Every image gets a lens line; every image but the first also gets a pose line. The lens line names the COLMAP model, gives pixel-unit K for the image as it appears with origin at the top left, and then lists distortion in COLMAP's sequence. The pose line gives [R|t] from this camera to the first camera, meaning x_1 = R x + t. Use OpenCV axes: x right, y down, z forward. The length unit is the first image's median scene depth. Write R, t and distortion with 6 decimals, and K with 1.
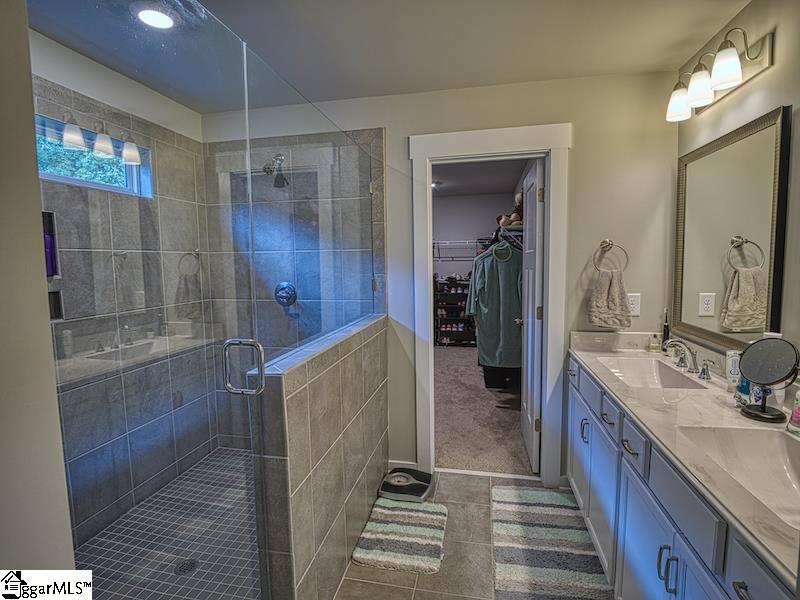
lens RADIAL K [[401.4, 0, 403.9], [0, 401.4, 298.5], [0, 0, 1]] dist [-0.025502, 0.003731]
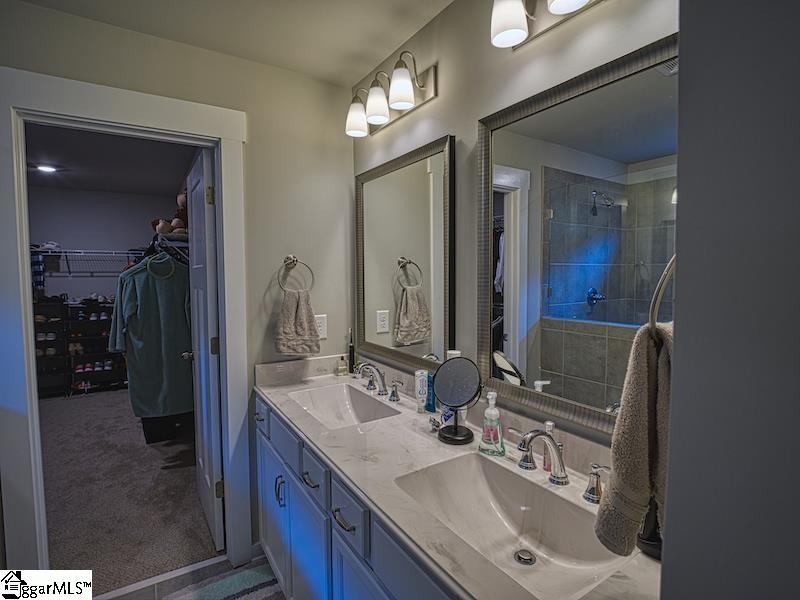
lens RADIAL K [[401.4, 0, 402.5], [0, 401.4, 294.7], [0, 0, 1]] dist [-0.025502, 0.003731]
pose [[0.719319, -0.021236, 0.694355, 0.075334], [0.056521, 0.998008, -0.028029, -0.023417], [-0.692377, 0.059407, 0.719086, 0.209855]]
